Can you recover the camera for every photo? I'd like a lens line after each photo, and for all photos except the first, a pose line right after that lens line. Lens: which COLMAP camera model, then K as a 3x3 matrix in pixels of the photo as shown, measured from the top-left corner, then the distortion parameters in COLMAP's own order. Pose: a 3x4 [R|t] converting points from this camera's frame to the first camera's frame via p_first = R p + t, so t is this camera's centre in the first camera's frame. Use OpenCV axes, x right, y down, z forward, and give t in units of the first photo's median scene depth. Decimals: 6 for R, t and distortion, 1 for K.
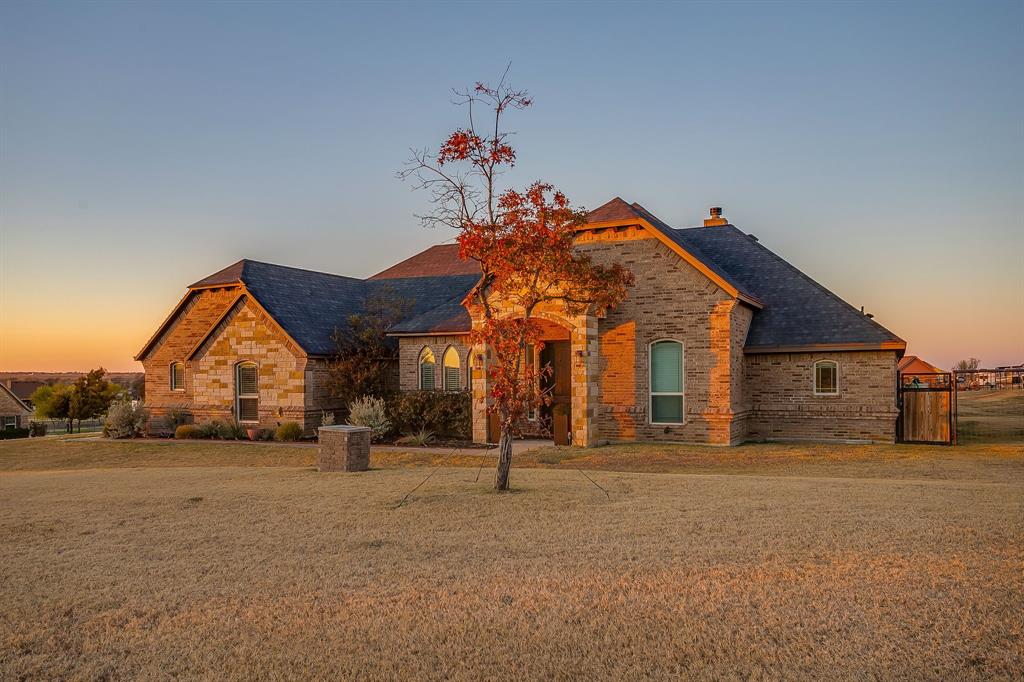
lens RADIAL K [[737.4, 0, 547.2], [0, 737.4, 374.7], [0, 0, 1]] dist [-0.000369, 0.001376]
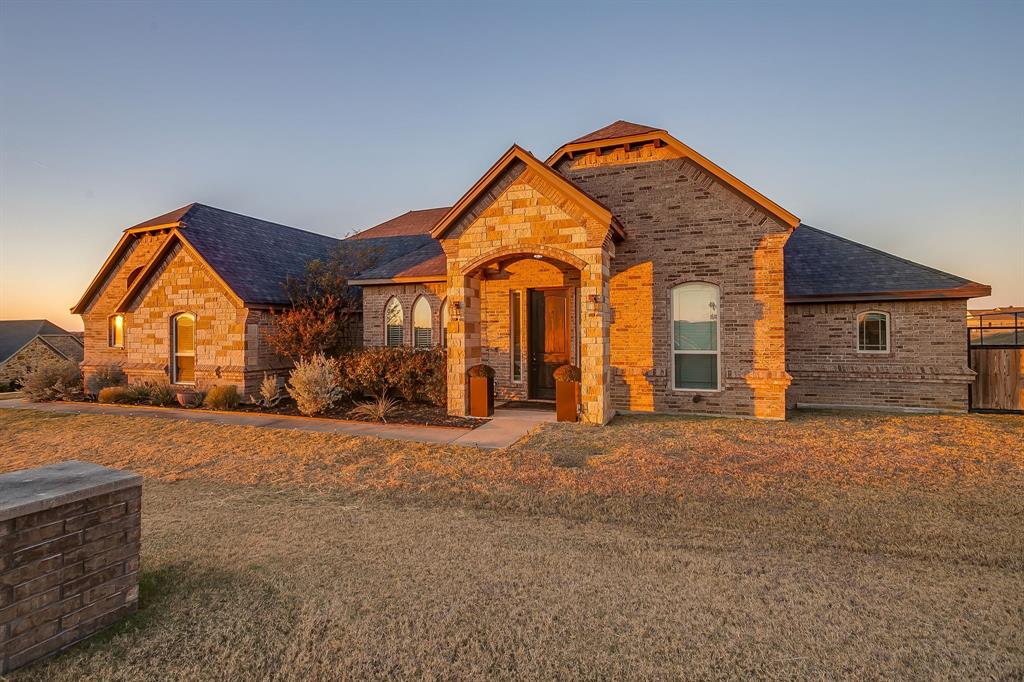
lens RADIAL K [[452.2, 0, 524.5], [0, 452.2, 327.4], [0, 0, 1]] dist [-0.011337, 0.000613]
pose [[0.997111, 0.002966, 0.075900, -0.054715], [-0.001788, 0.999877, -0.015577, 0.006873], [-0.075937, 0.015397, 0.996994, 0.502257]]
